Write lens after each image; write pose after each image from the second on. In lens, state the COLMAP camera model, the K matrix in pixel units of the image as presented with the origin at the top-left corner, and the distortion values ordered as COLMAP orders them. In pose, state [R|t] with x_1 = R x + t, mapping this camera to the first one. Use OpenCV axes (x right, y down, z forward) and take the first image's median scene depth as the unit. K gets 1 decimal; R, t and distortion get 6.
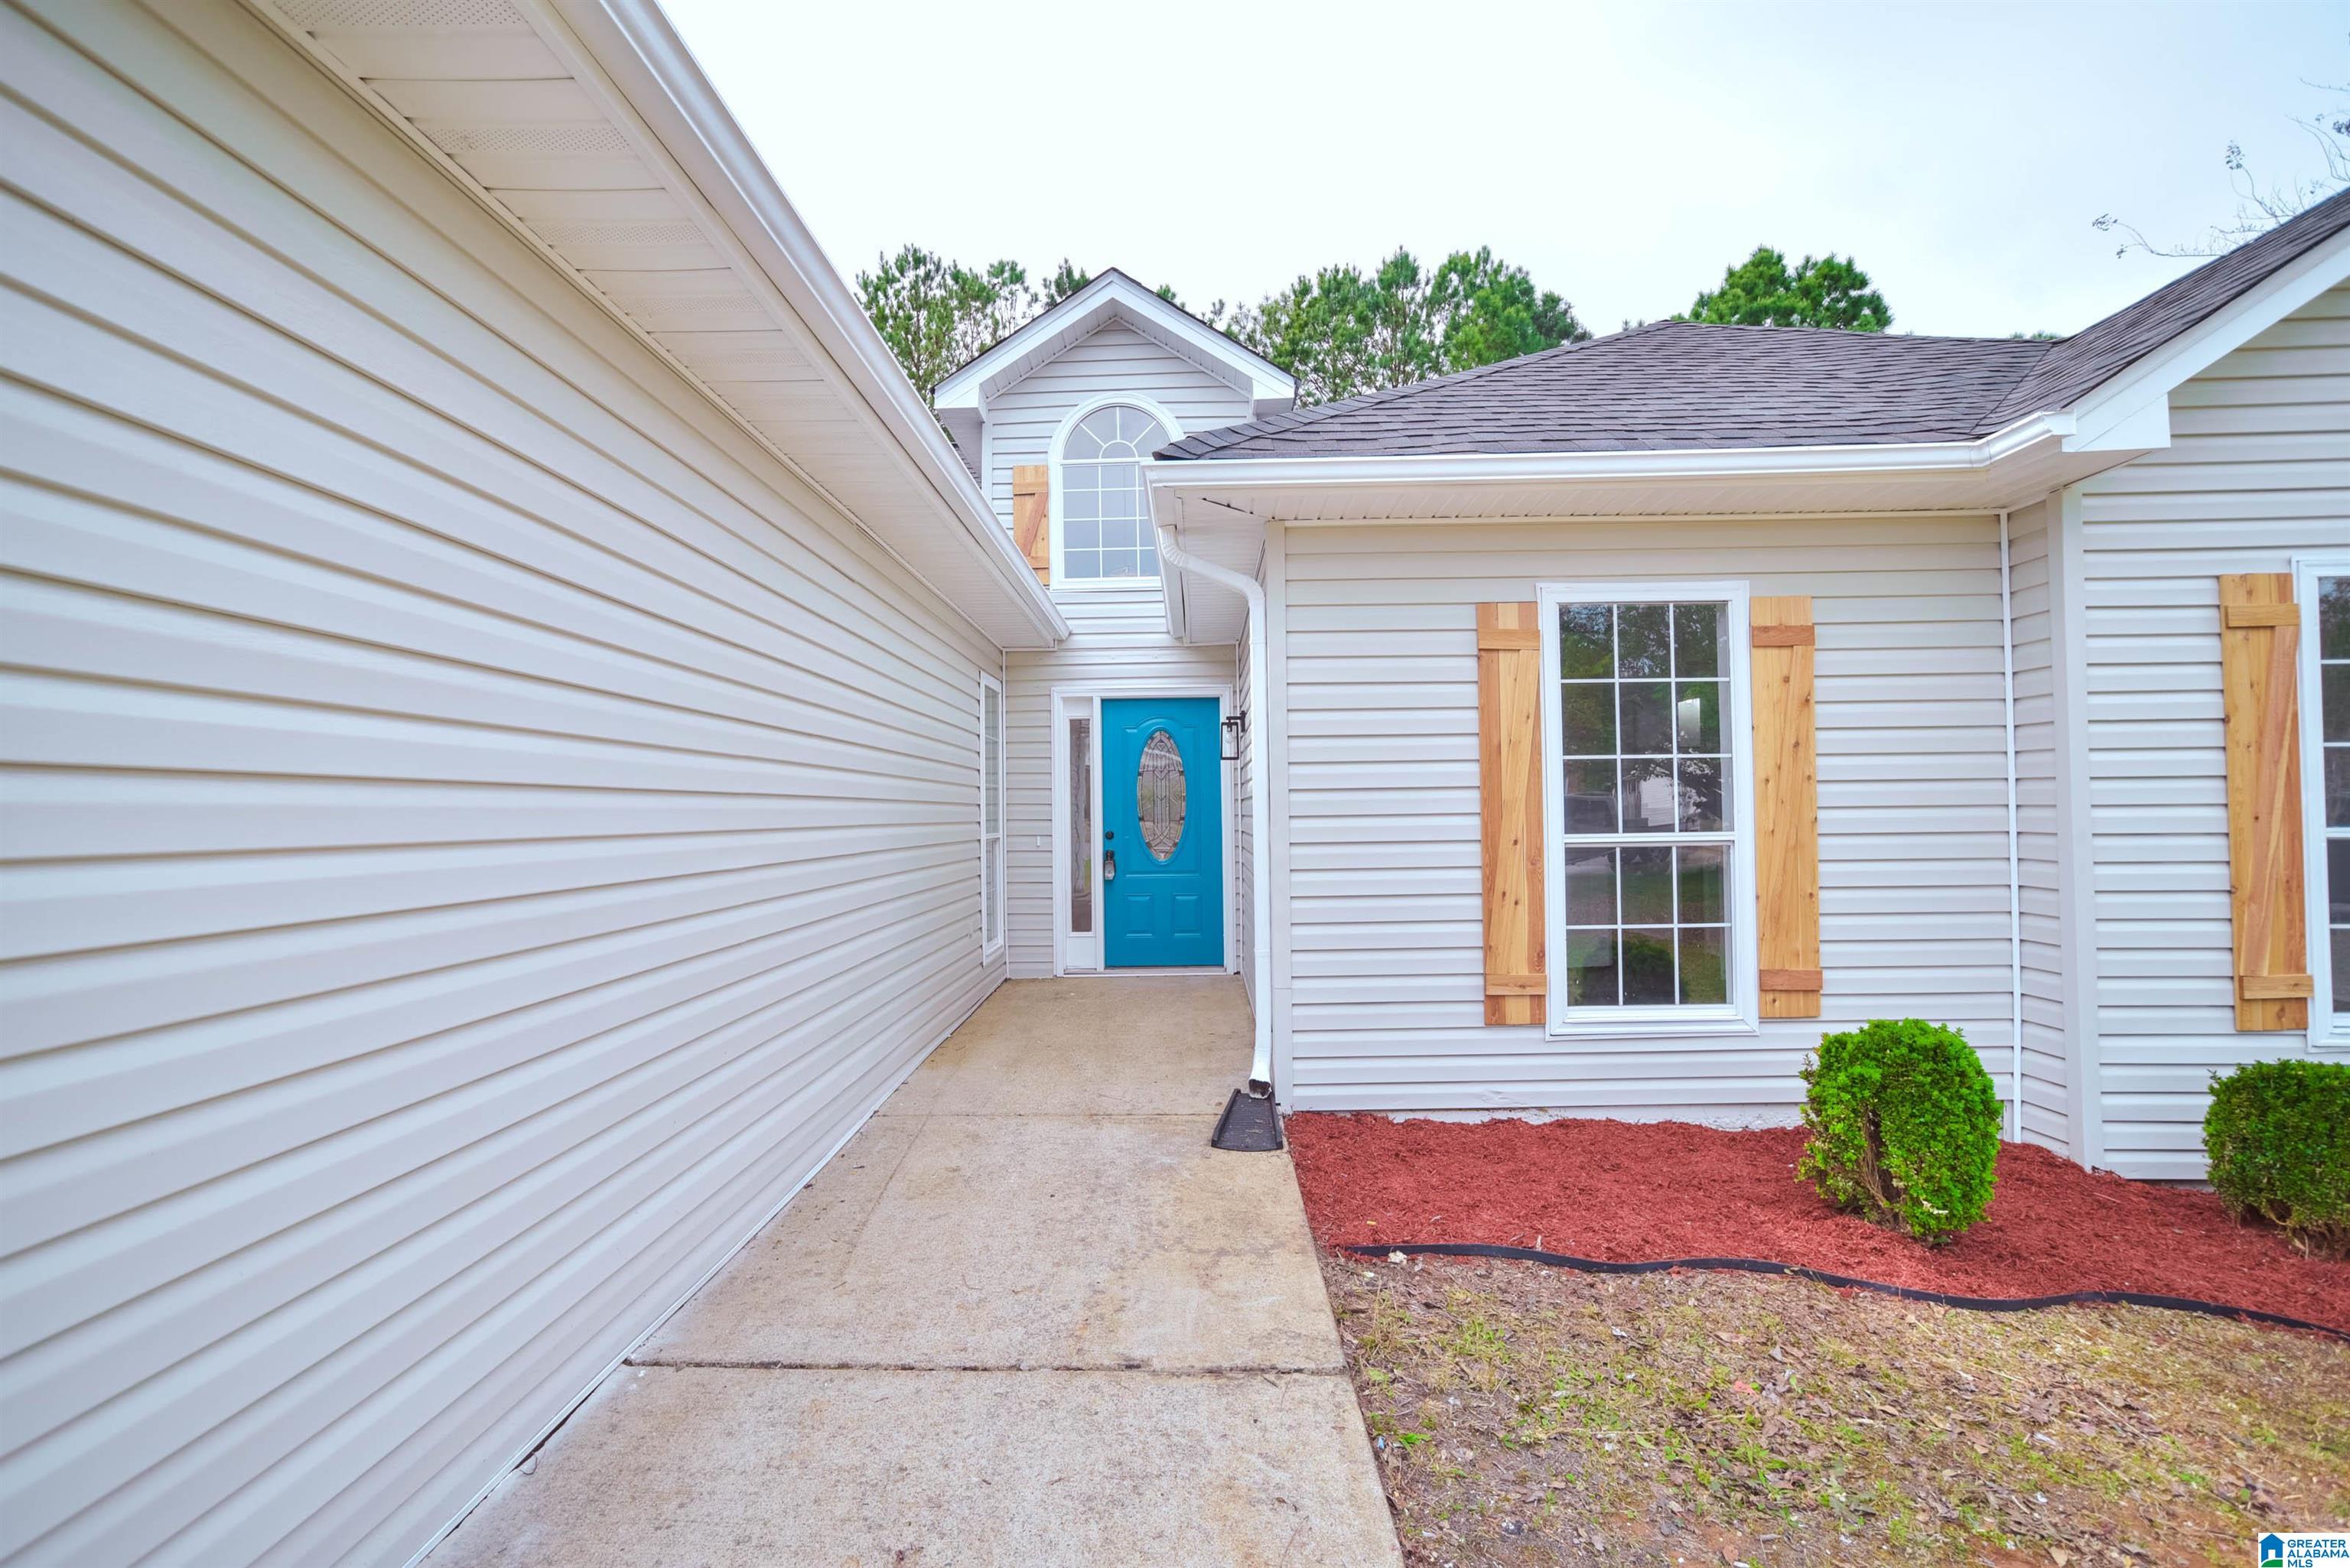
lens RADIAL K [[1026.2, 0, 1175.0], [0, 1026.2, 784.0], [0, 0, 1]] dist [-0.003365, 0.000120]
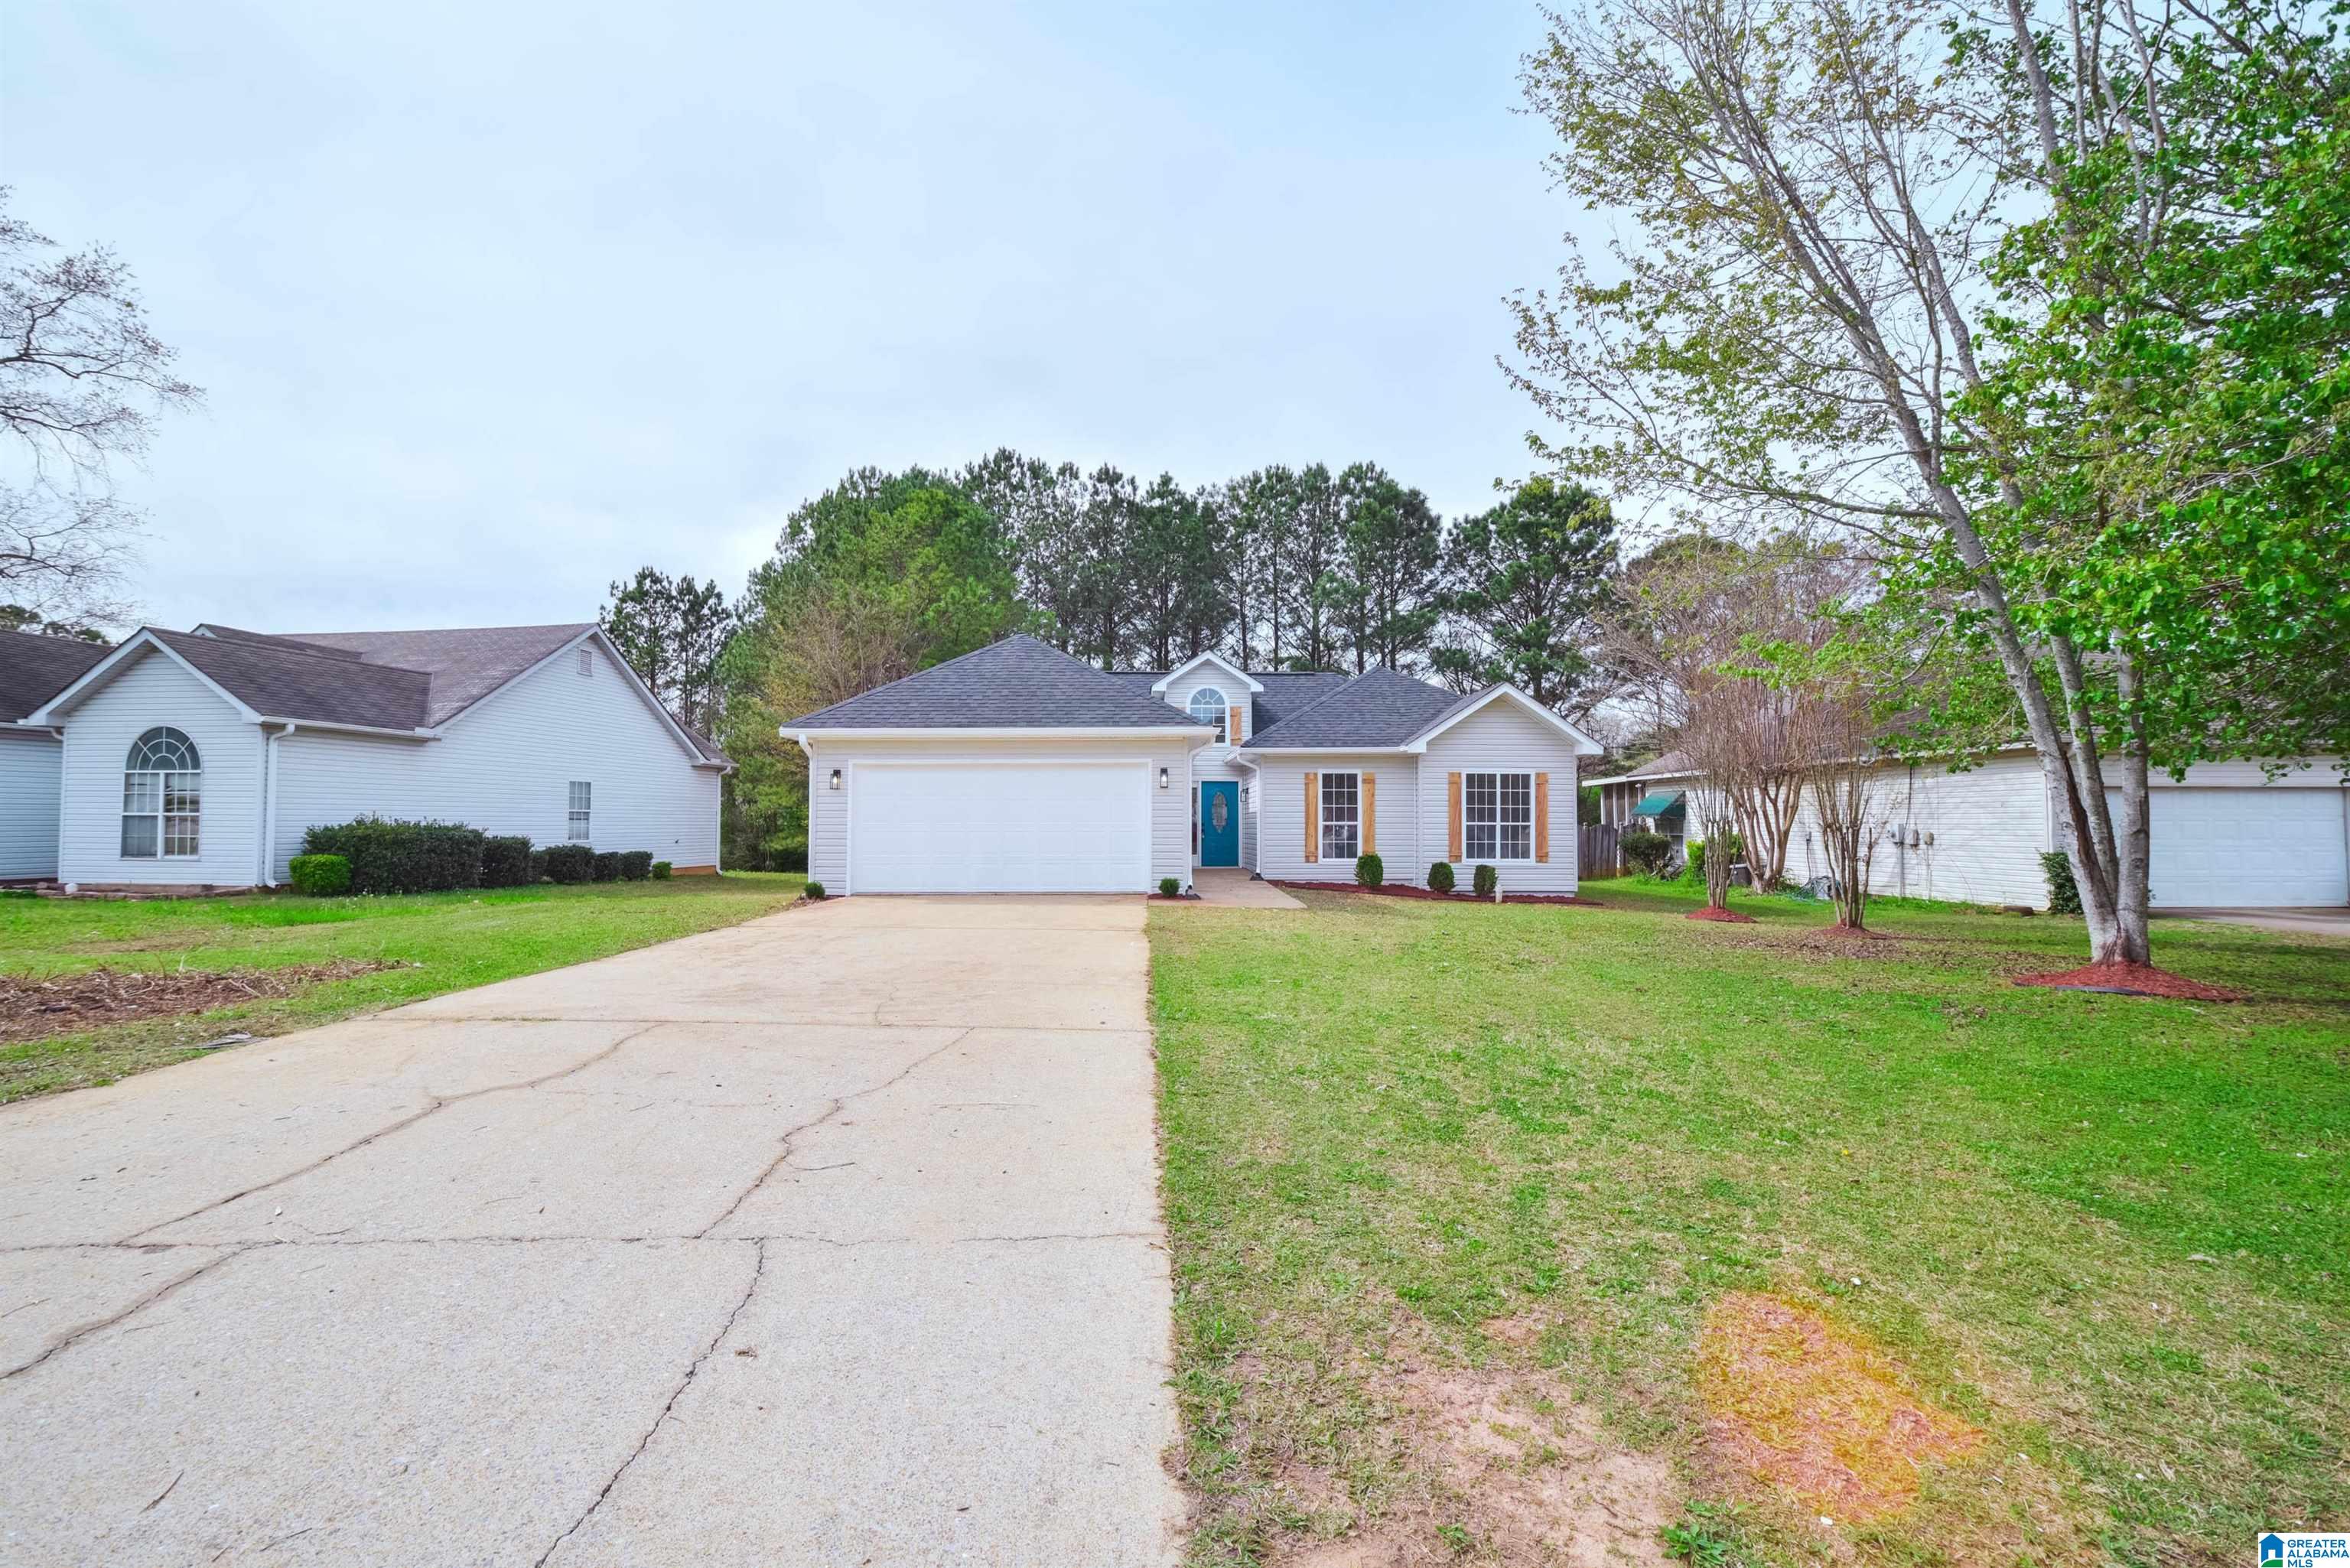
lens RADIAL K [[996.7, 0, 1172.6], [0, 996.7, 783.9], [0, 0, 1]] dist [-0.042901, 0.038812]
pose [[0.998164, 0.017088, 0.058100, -0.582736], [-0.016289, 0.999767, -0.014194, -0.051159], [-0.058329, 0.013222, 0.998210, -3.560160]]
